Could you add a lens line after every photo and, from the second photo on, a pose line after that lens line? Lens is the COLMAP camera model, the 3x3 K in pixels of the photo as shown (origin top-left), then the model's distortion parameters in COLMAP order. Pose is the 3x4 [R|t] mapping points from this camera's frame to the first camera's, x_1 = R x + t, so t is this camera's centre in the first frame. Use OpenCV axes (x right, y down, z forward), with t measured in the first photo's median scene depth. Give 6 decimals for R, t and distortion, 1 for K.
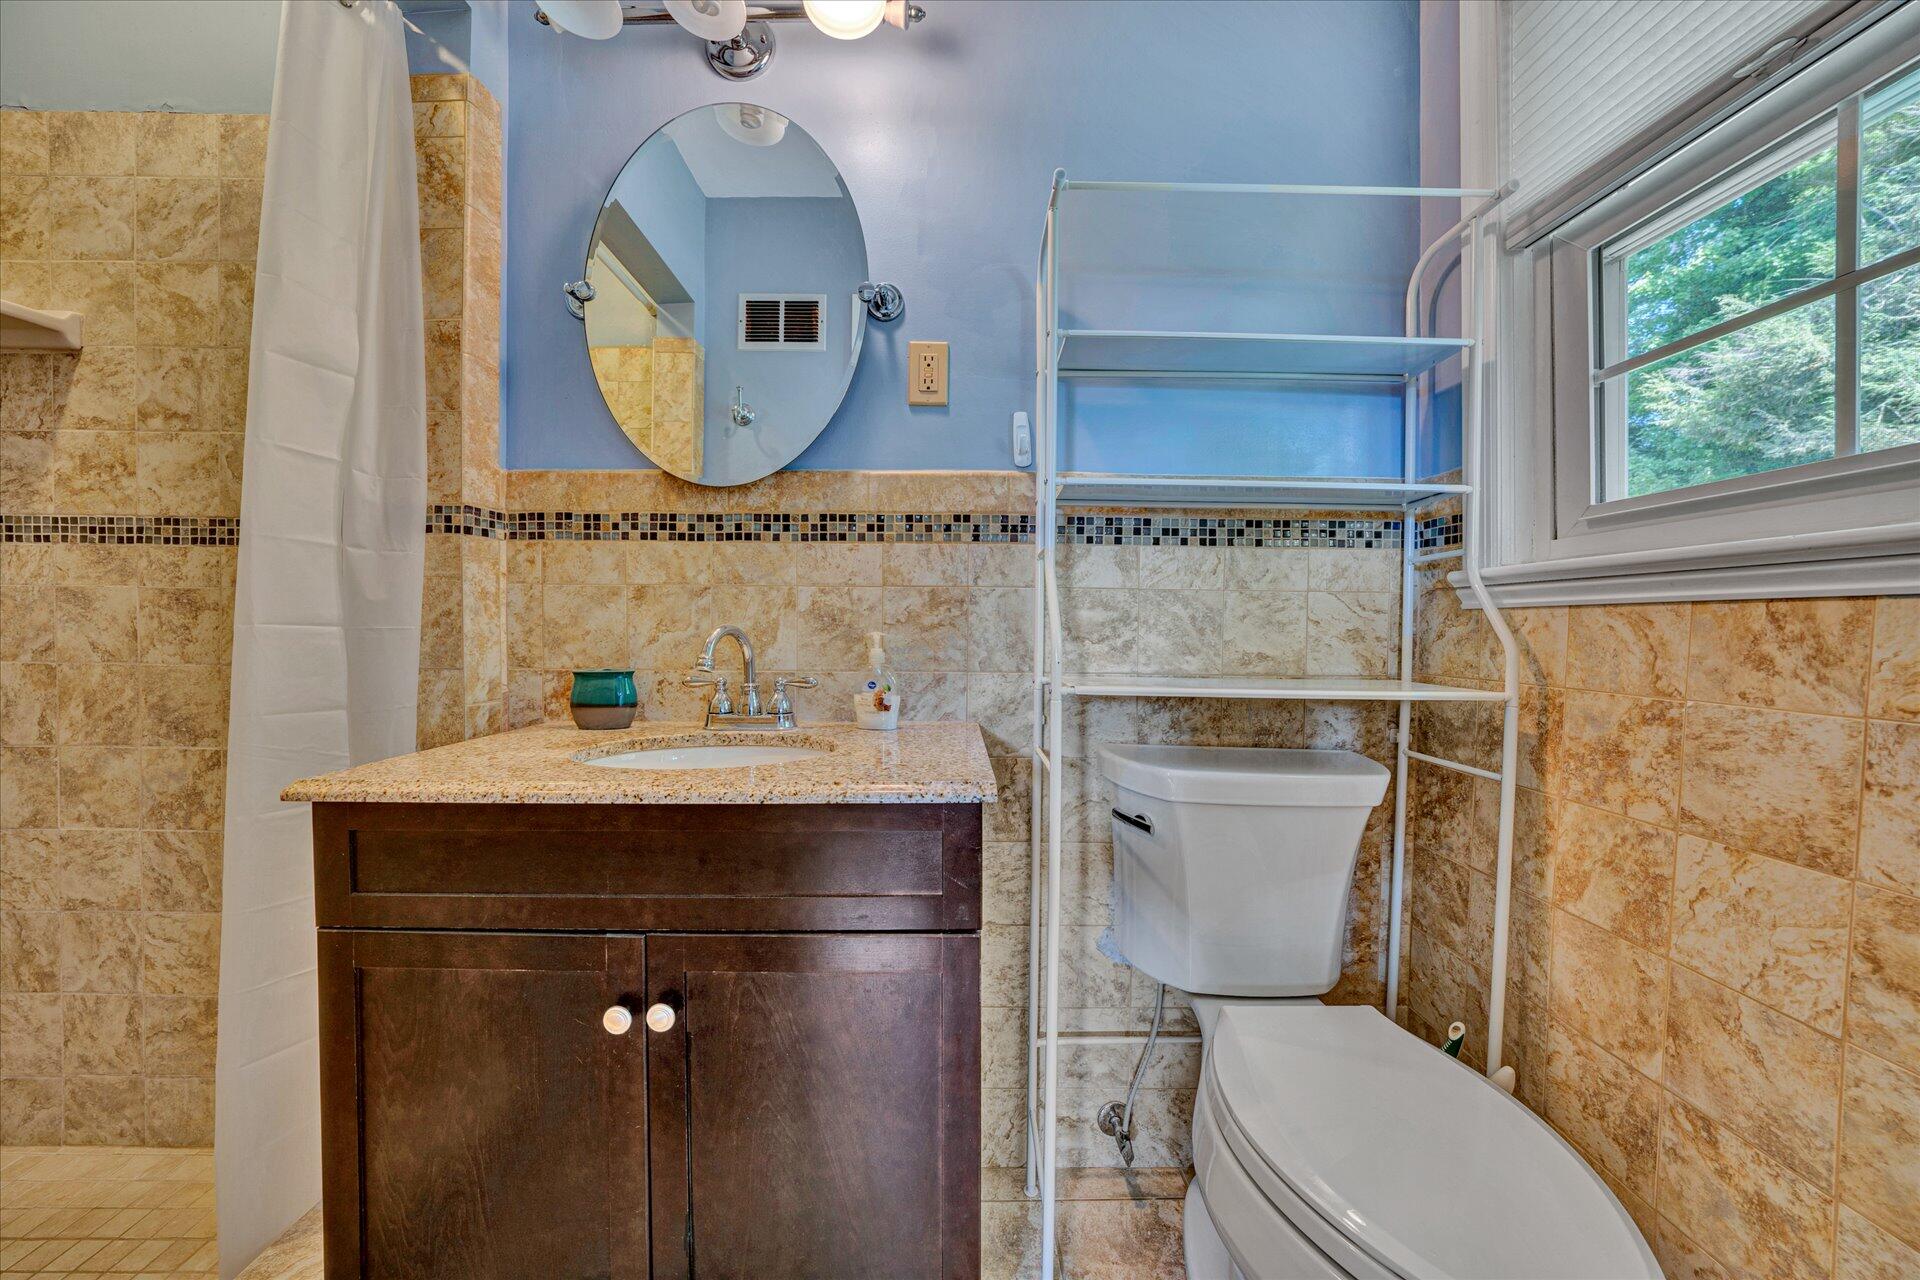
lens RADIAL K [[668.4, 0, 954.4], [0, 668.4, 639.5], [0, 0, 1]] dist [-0.030555, 0.007215]
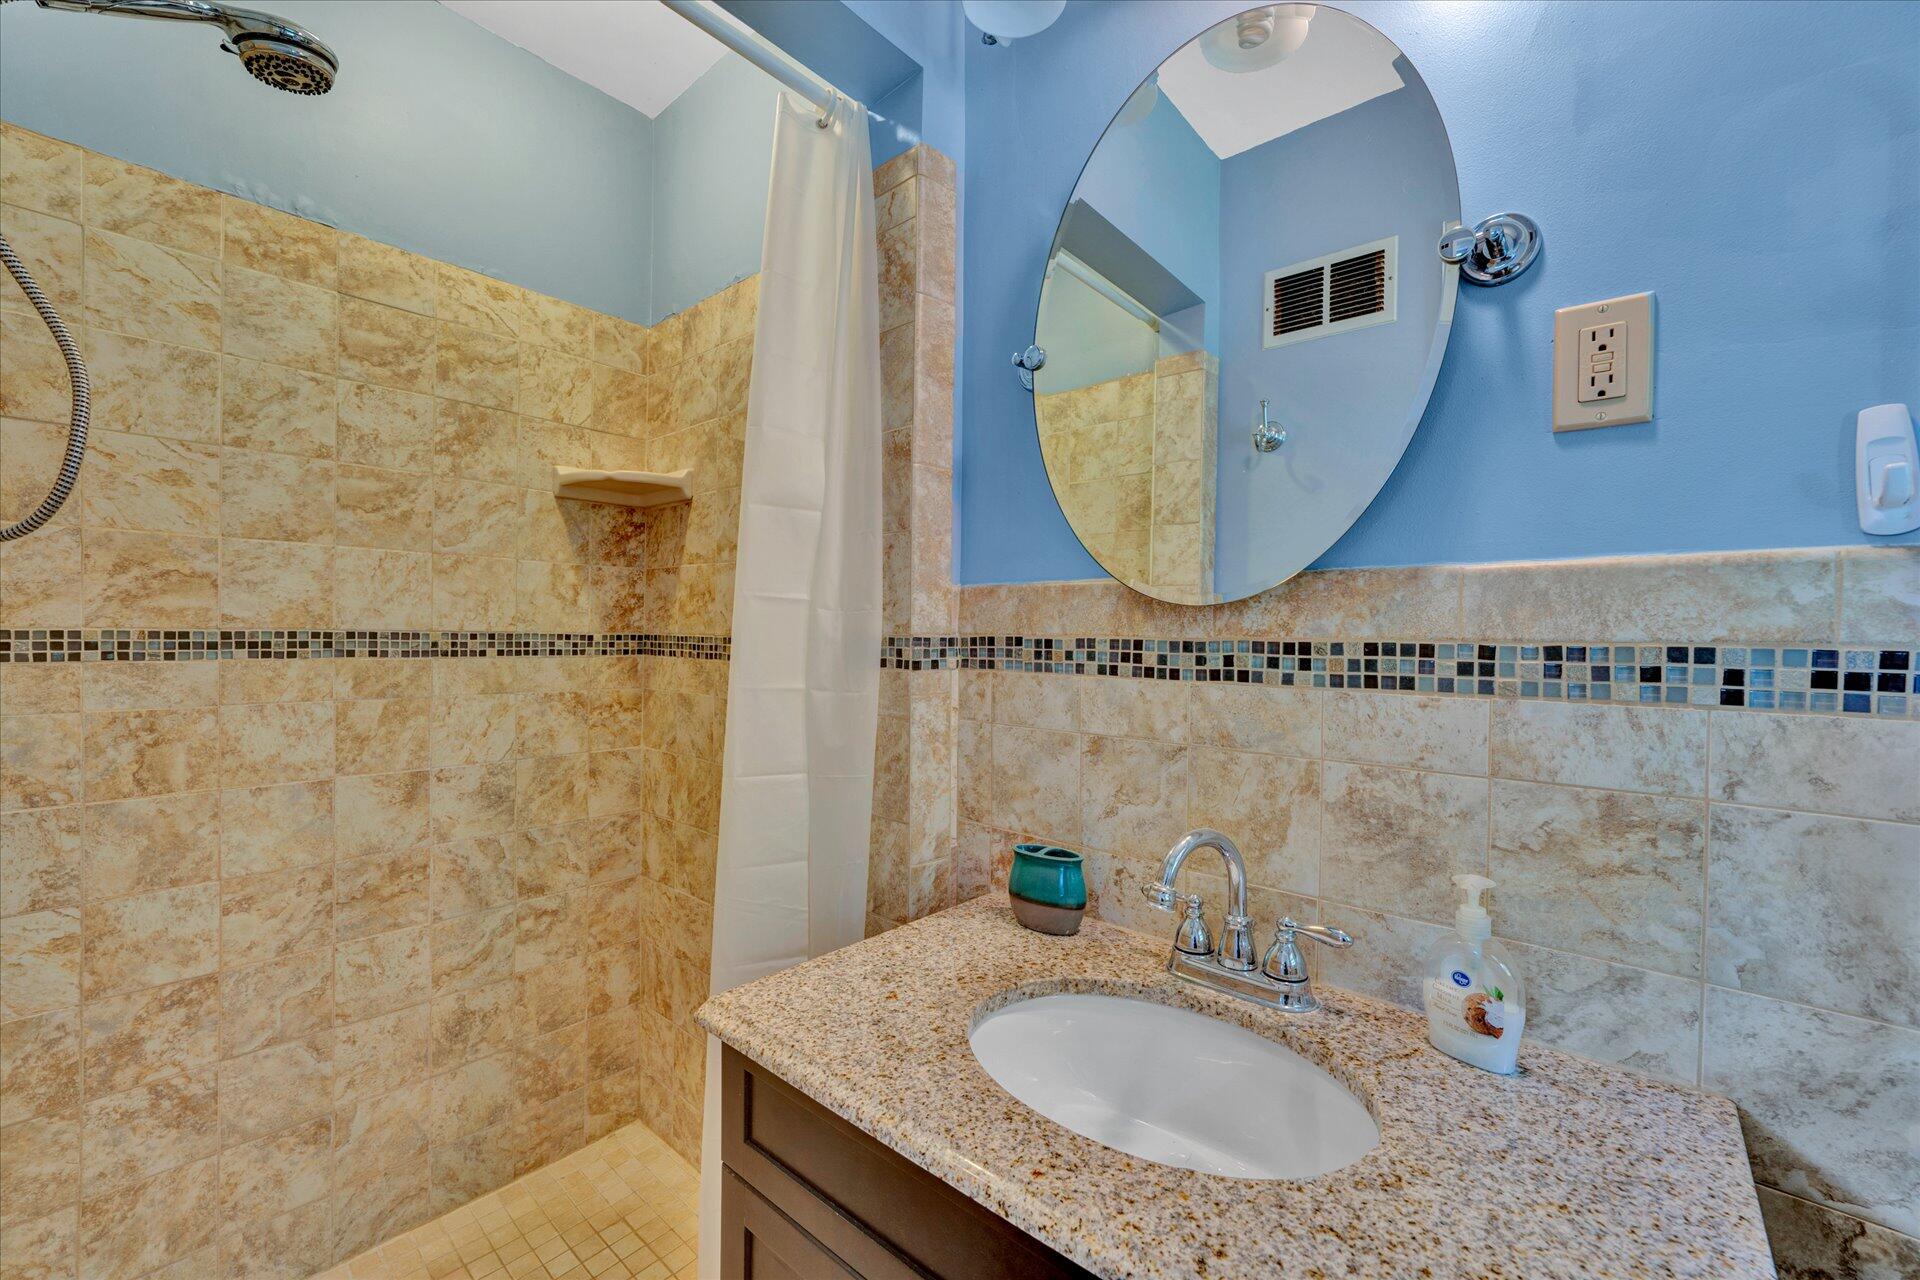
lens RADIAL K [[773.2, 0, 957.5], [0, 773.2, 637.1], [0, 0, 1]] dist [-0.018948, 0.005047]
pose [[0.747717, 0.007525, -0.663975, -0.018782], [-0.020308, 0.999727, -0.011539, -0.178724], [0.663707, 0.022112, 0.747666, 0.252135]]
